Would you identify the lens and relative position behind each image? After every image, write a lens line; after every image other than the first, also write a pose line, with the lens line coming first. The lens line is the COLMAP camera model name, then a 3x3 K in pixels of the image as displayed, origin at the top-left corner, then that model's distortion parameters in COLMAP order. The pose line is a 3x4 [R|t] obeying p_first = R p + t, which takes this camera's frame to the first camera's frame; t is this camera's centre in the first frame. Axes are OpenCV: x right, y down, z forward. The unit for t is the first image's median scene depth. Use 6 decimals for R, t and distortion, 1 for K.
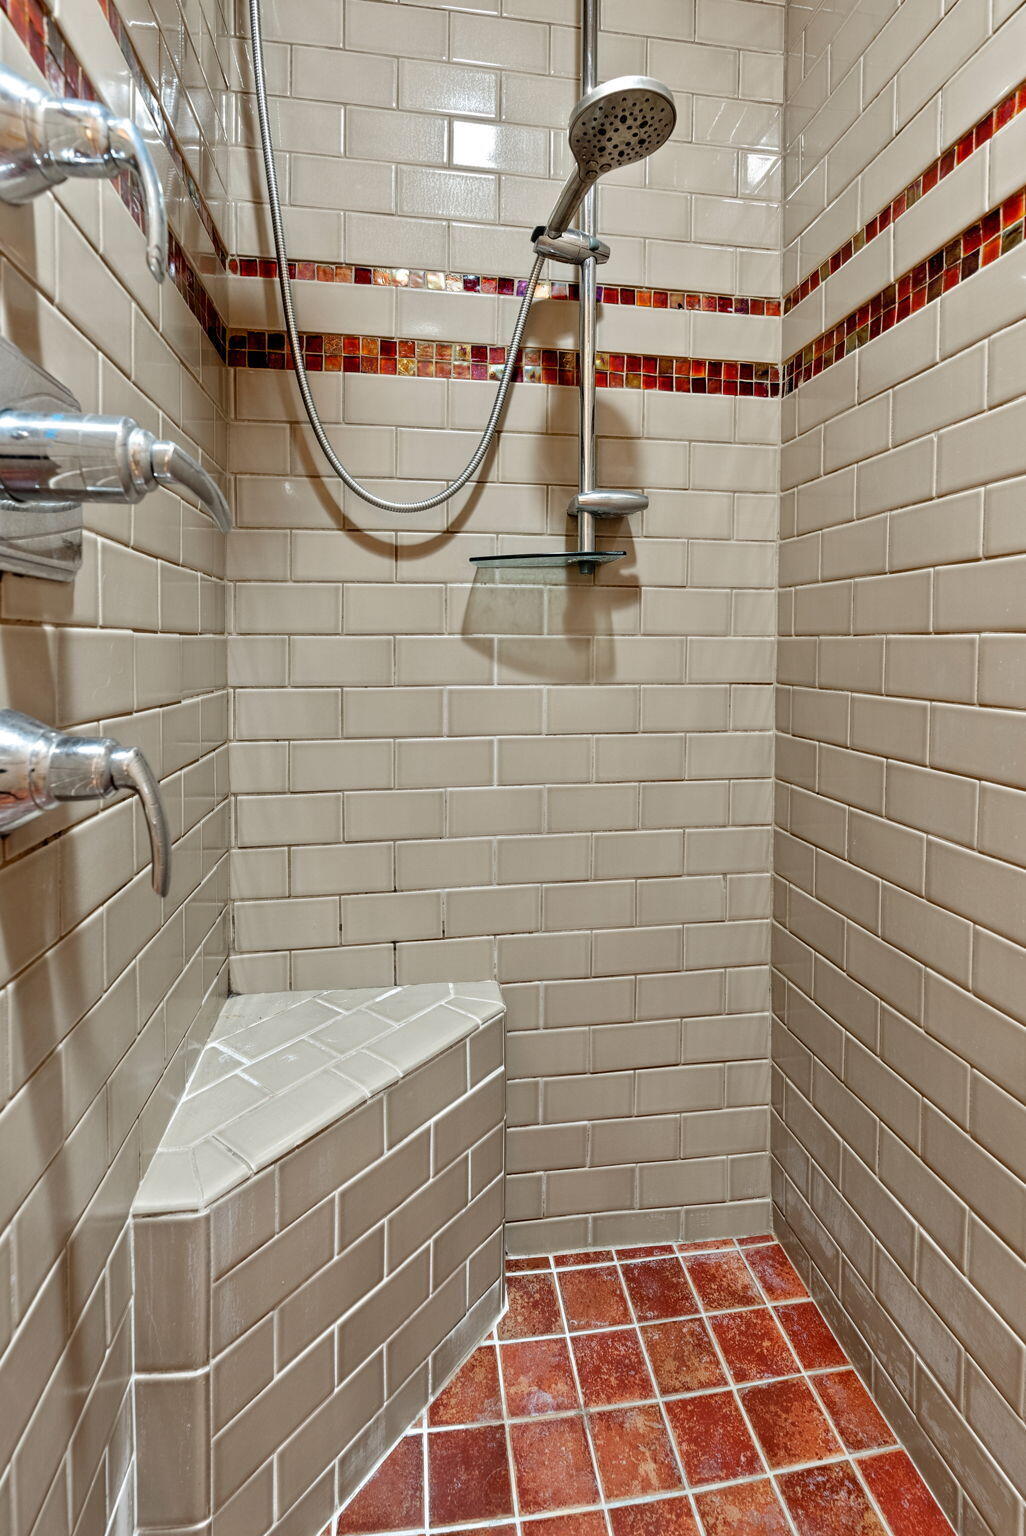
lens RADIAL K [[691.8, 0, 553.3], [0, 691.8, 683.8], [0, 0, 1]] dist [-0.010573, 0.002157]
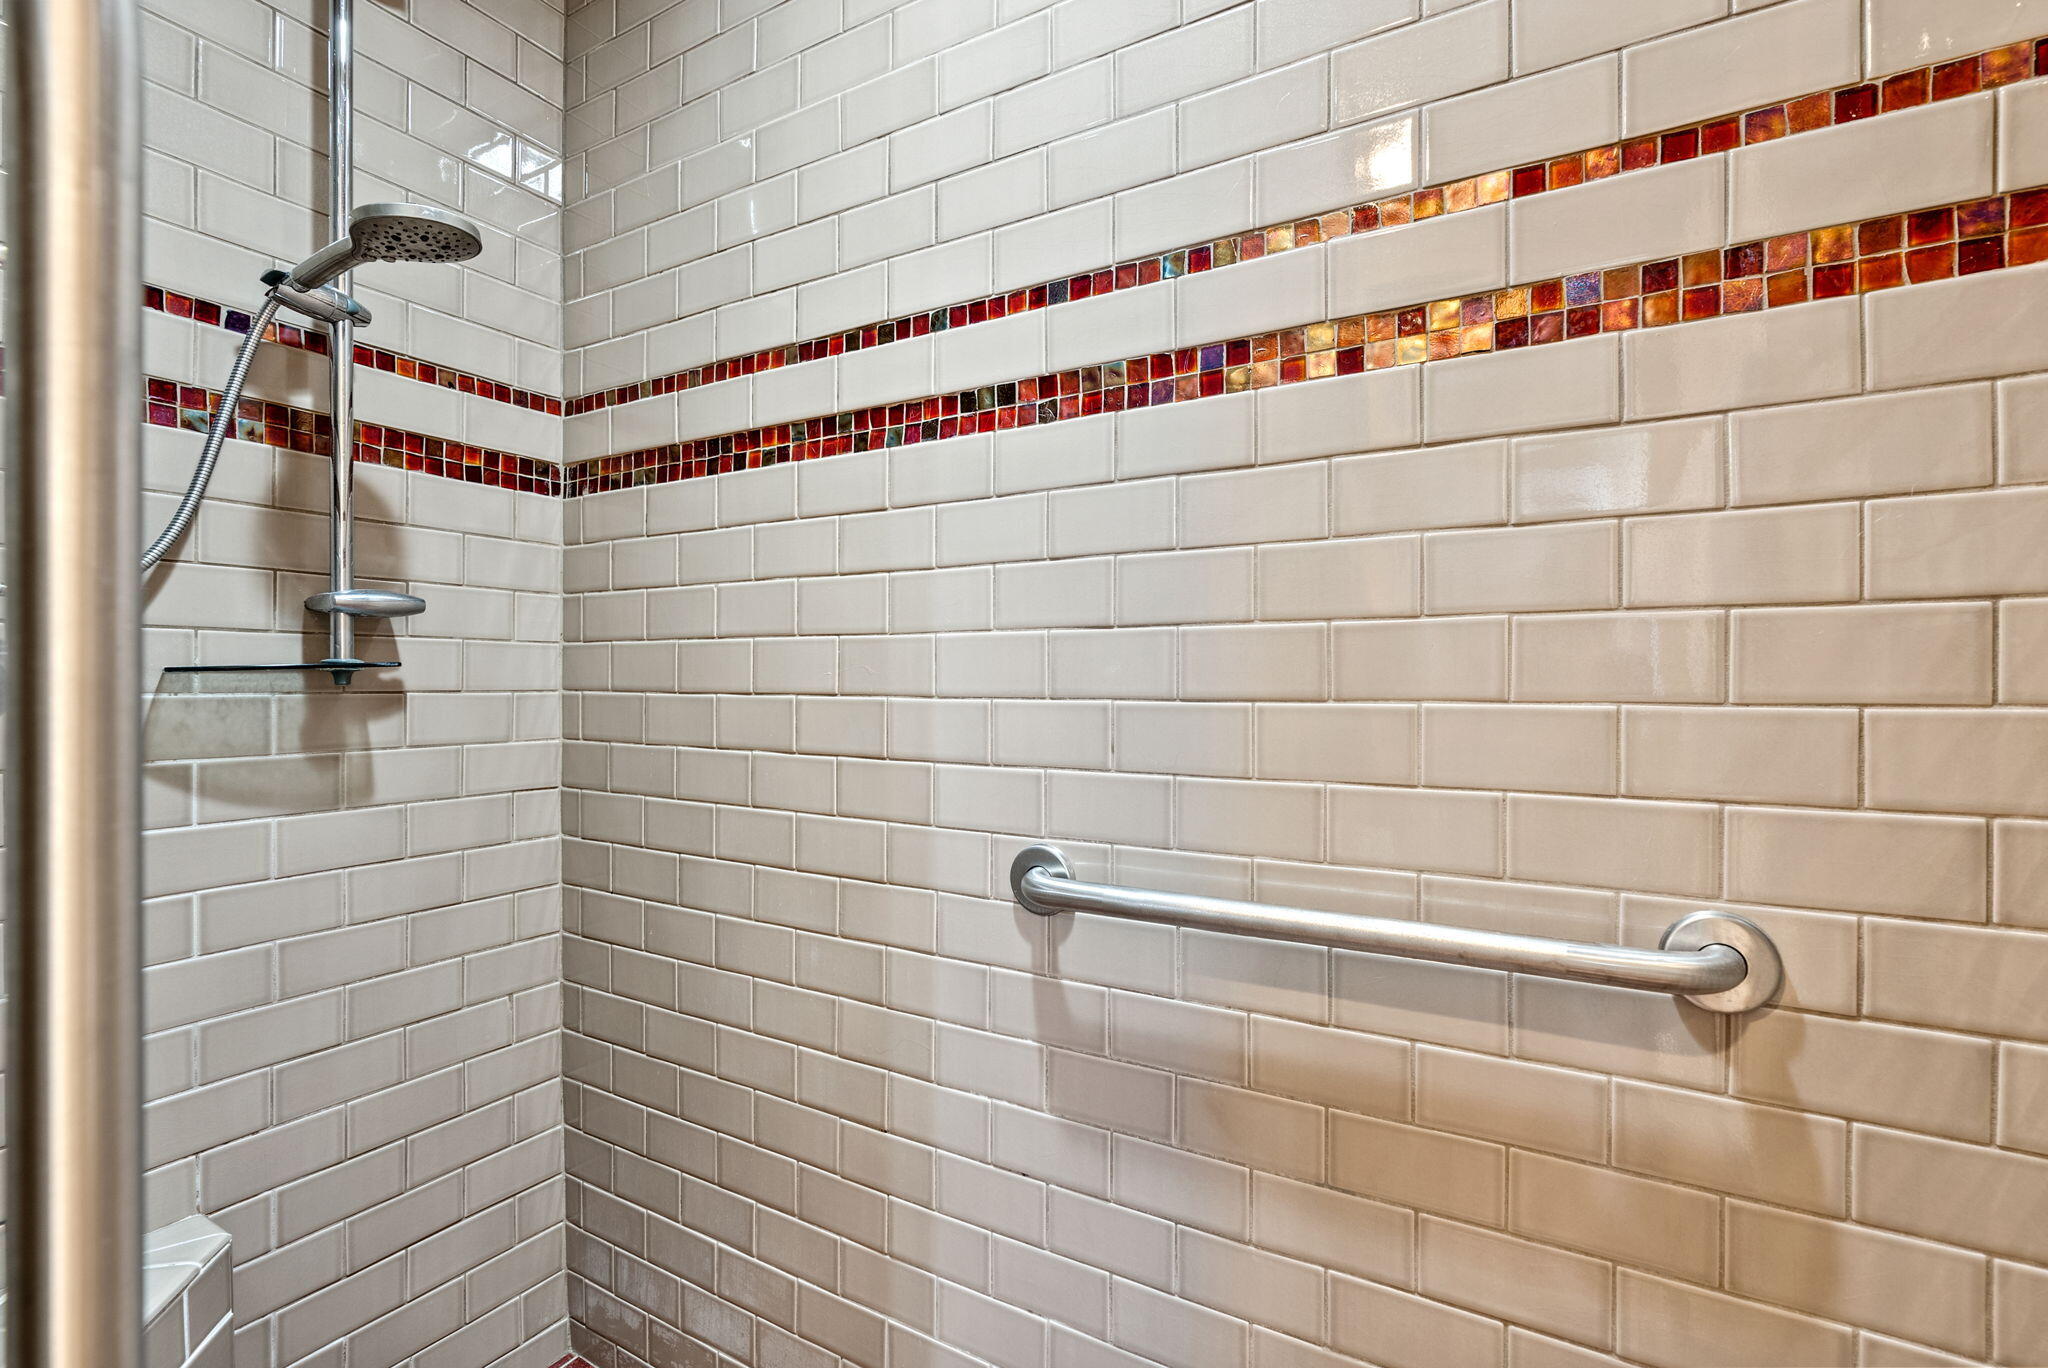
lens RADIAL K [[922.3, 0, 1028.5], [0, 922.3, 688.4], [0, 0, 1]] dist [-0.010573, 0.002157]
pose [[0.627939, -0.008673, 0.778214, -0.290012], [0.022852, 0.999712, -0.007298, -0.120688], [-0.777927, 0.022367, 0.627957, -0.357296]]
